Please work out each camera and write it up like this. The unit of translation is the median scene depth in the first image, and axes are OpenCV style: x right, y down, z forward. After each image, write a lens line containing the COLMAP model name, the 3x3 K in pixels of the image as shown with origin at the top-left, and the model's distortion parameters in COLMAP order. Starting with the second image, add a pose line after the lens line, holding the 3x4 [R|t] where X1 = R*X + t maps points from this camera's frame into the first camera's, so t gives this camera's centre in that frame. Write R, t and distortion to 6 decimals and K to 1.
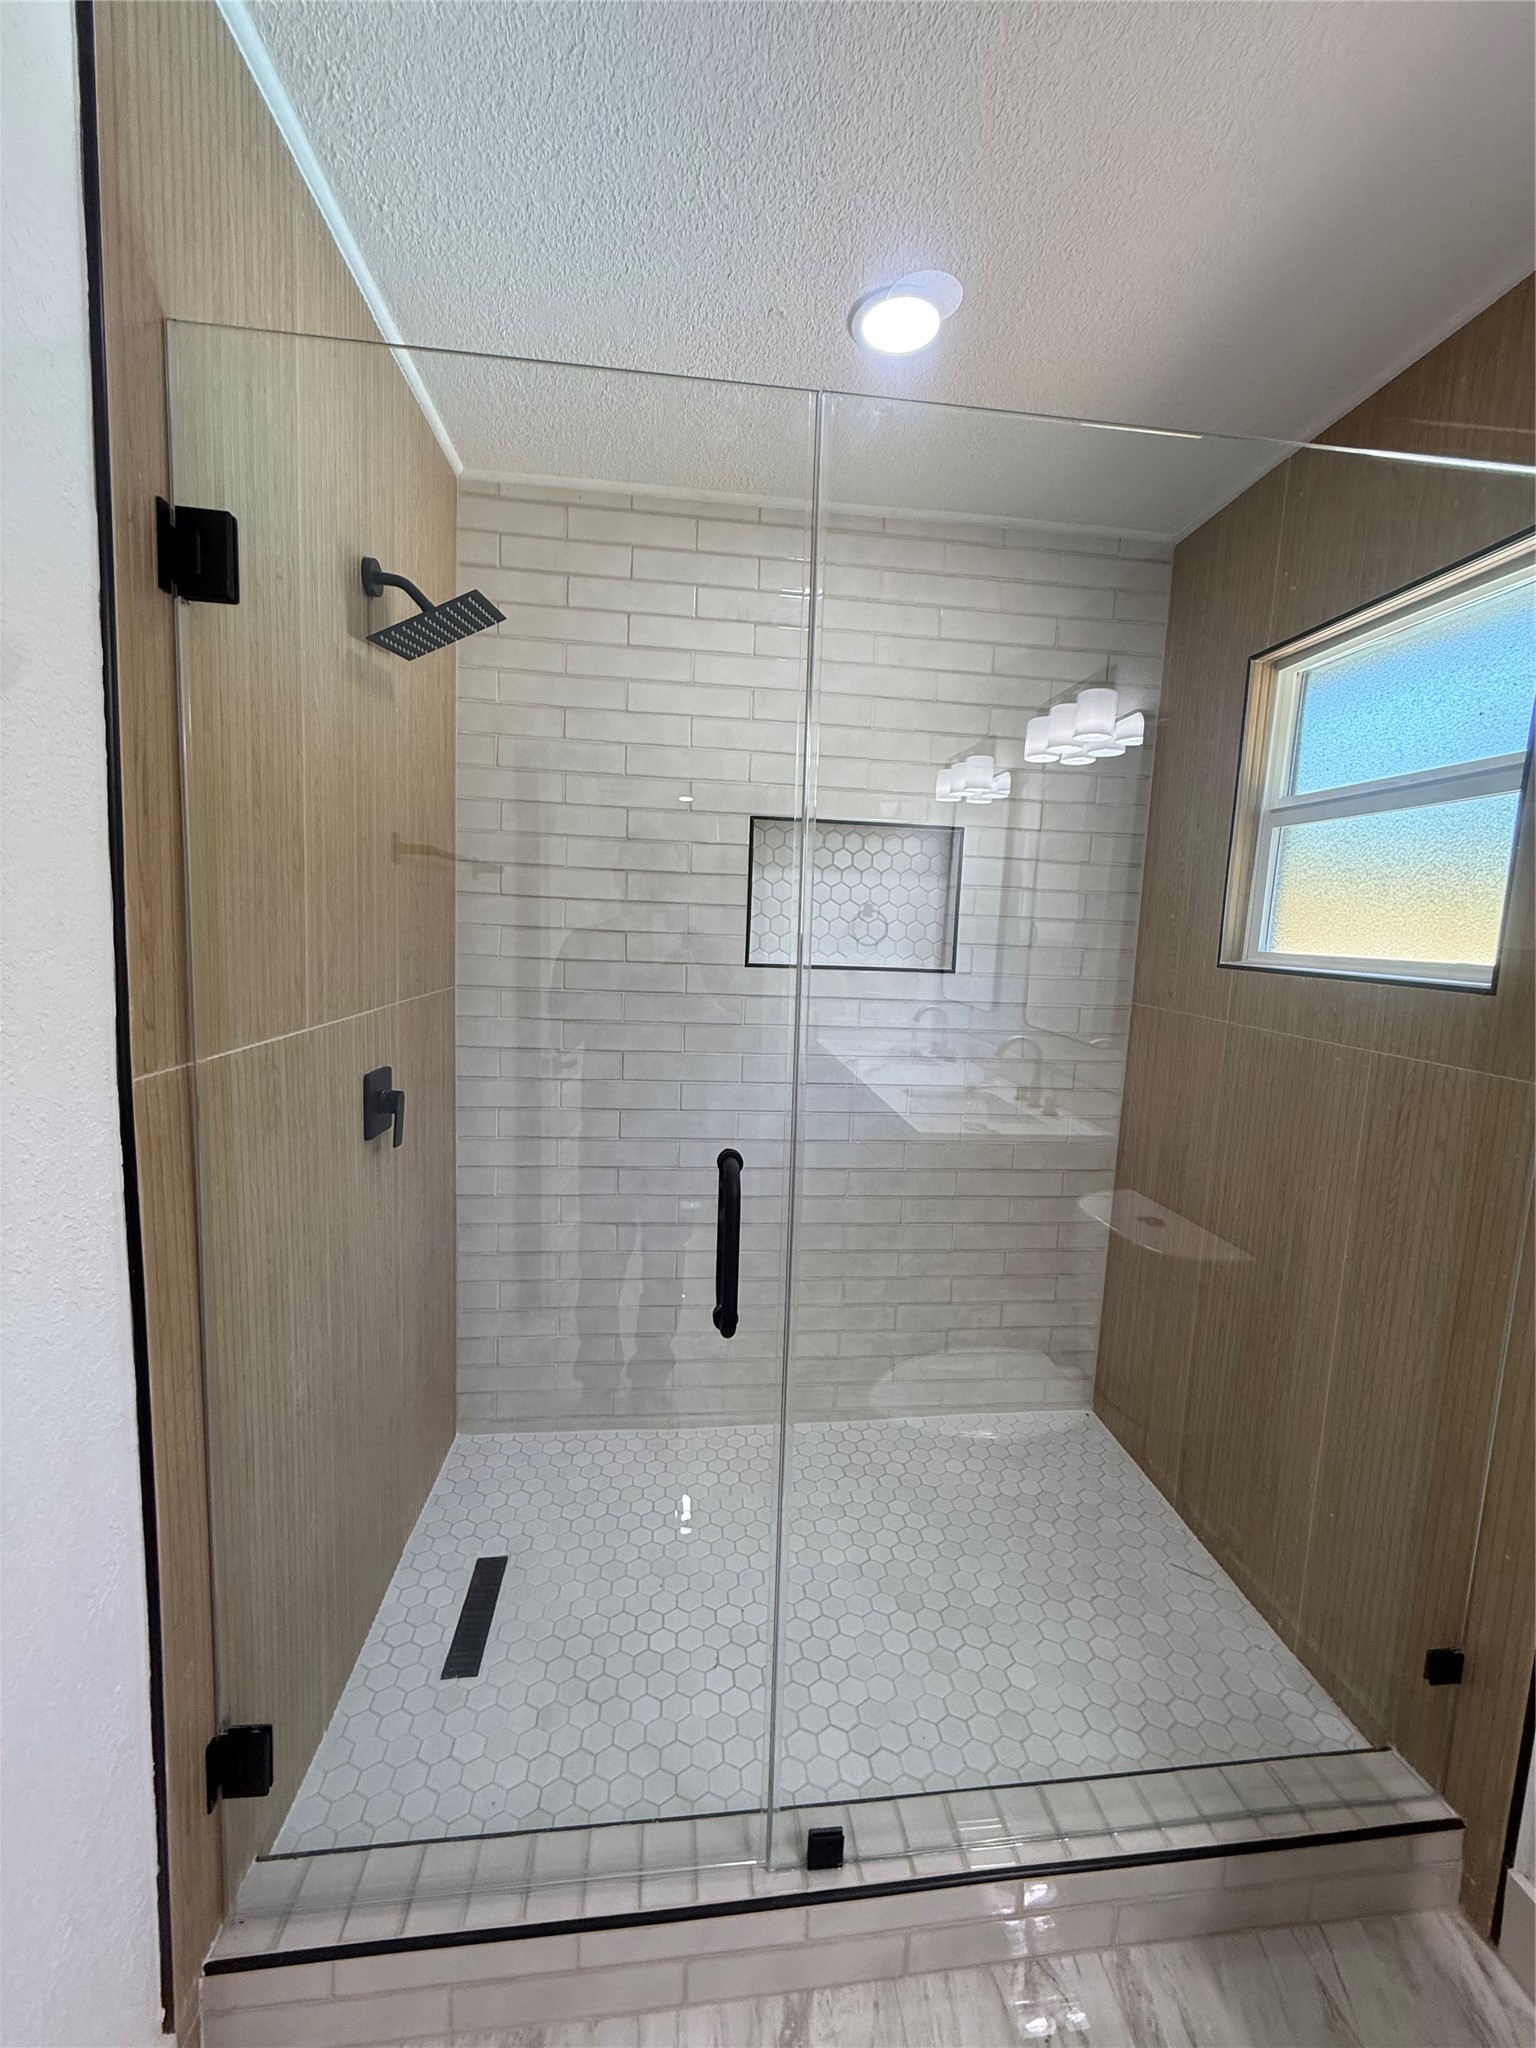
lens RADIAL K [[818.9, 0, 772.1], [0, 818.9, 1020.2], [0, 0, 1]] dist [0.000109, -0.000137]
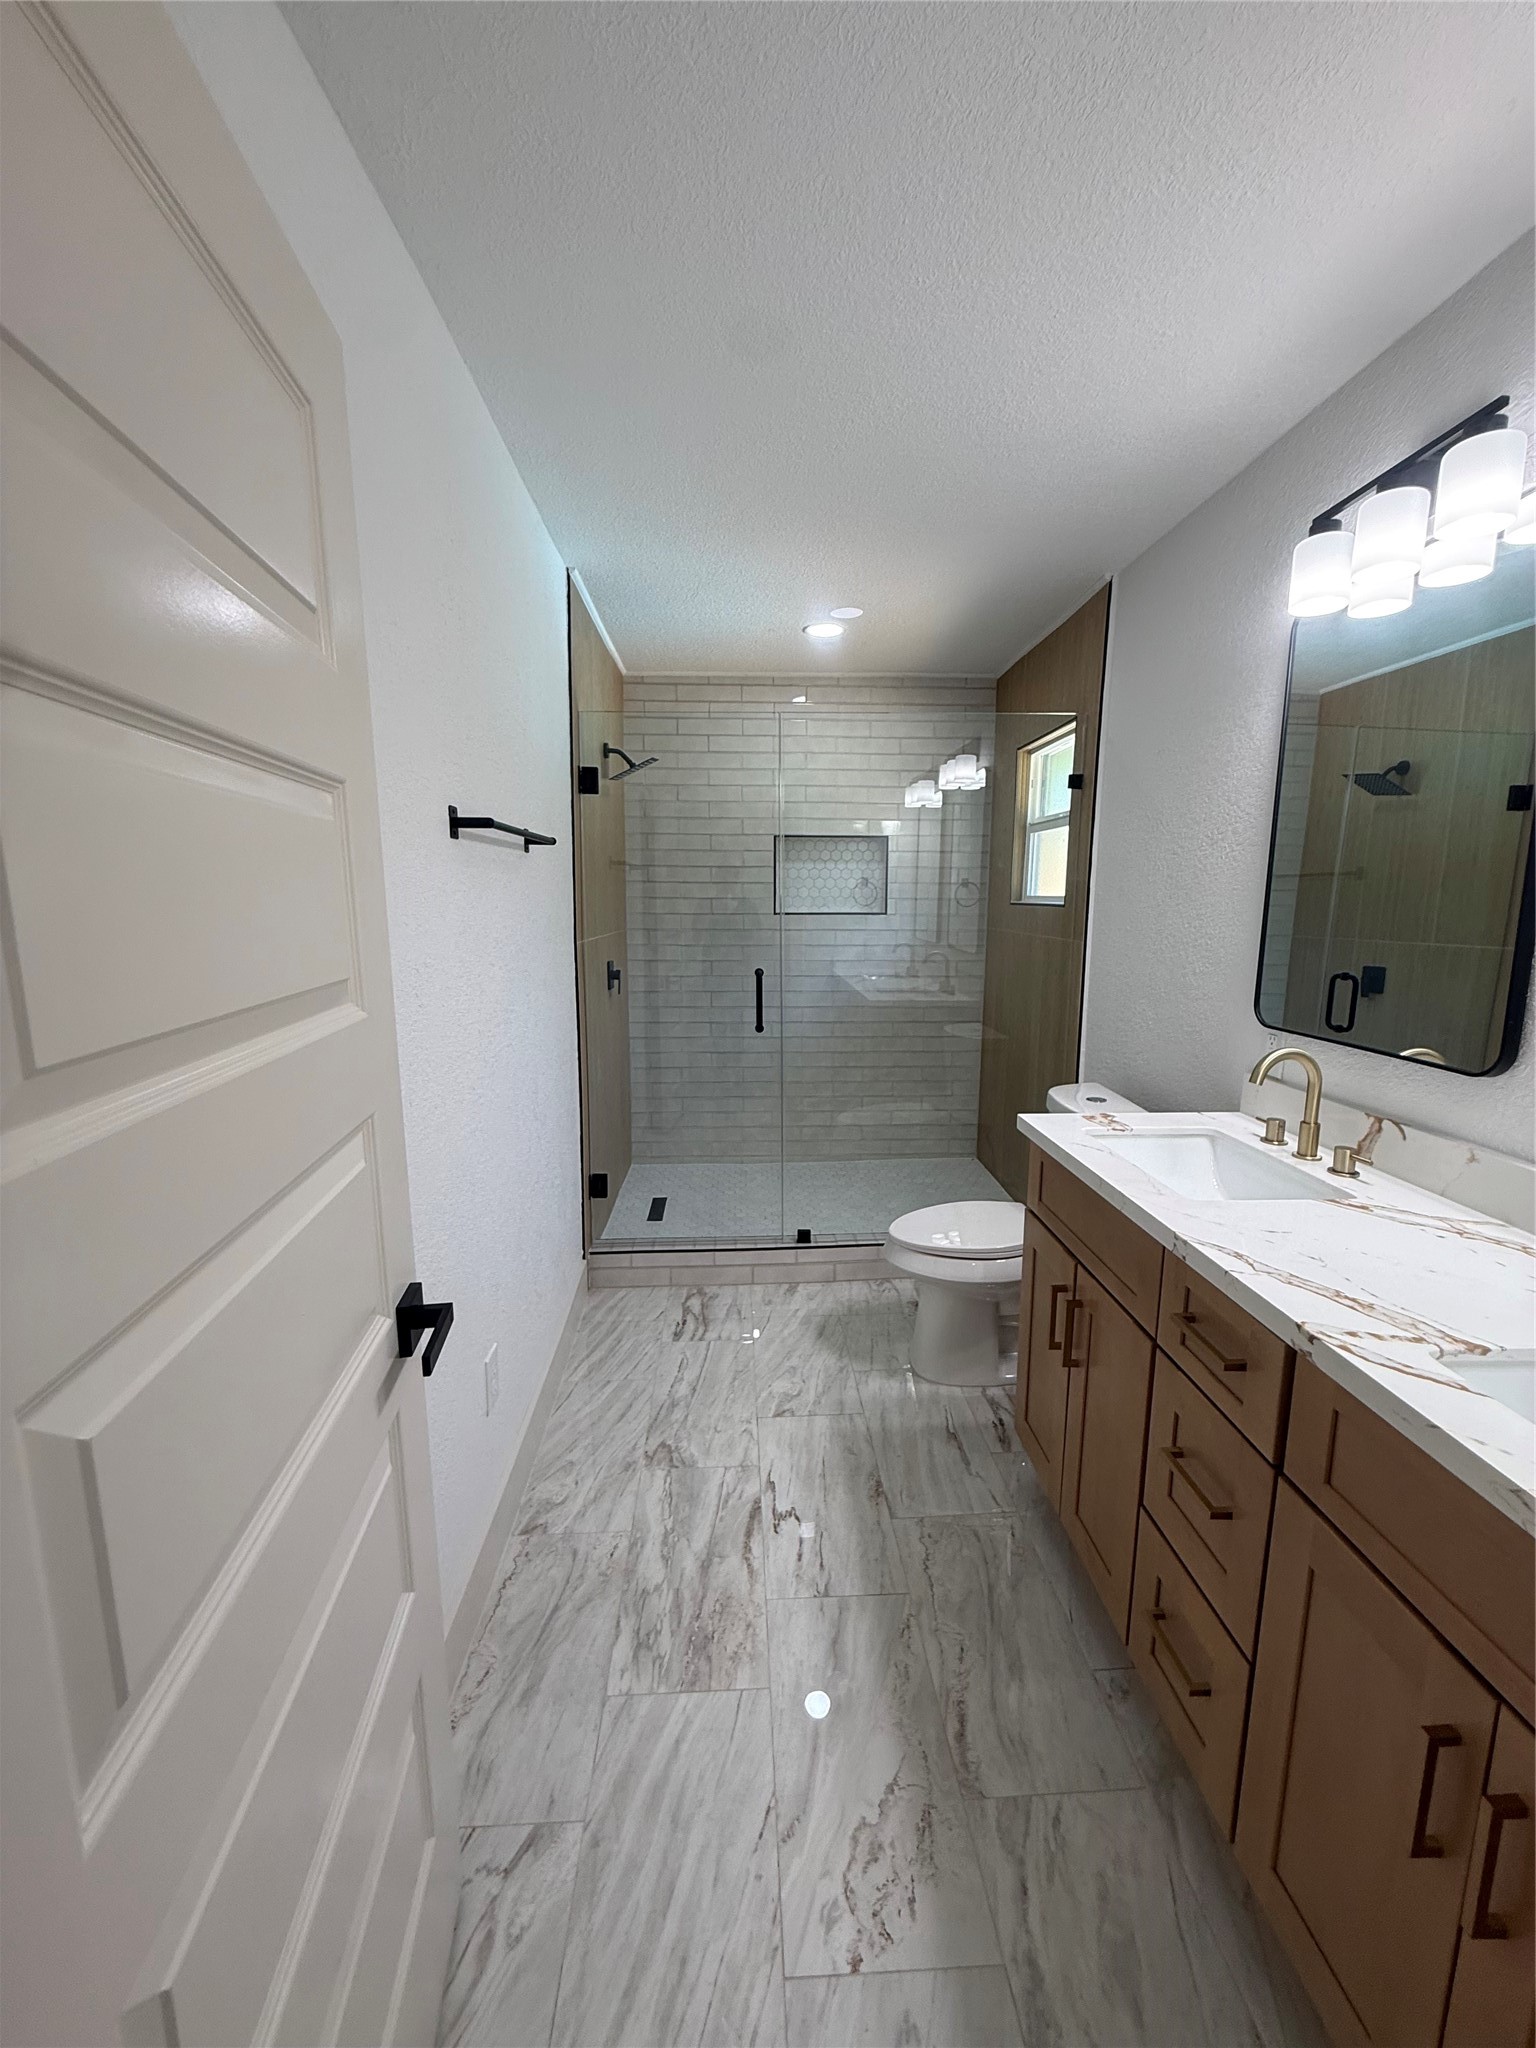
lens RADIAL K [[824.4, 0, 770.0], [0, 824.4, 1017.4], [0, 0, 1]] dist [0.000875, 0.000177]
pose [[0.996566, -0.027077, -0.078250, 0.105021], [0.029099, 0.999268, 0.024816, 0.130211], [0.077521, -0.027008, 0.996625, -0.949882]]
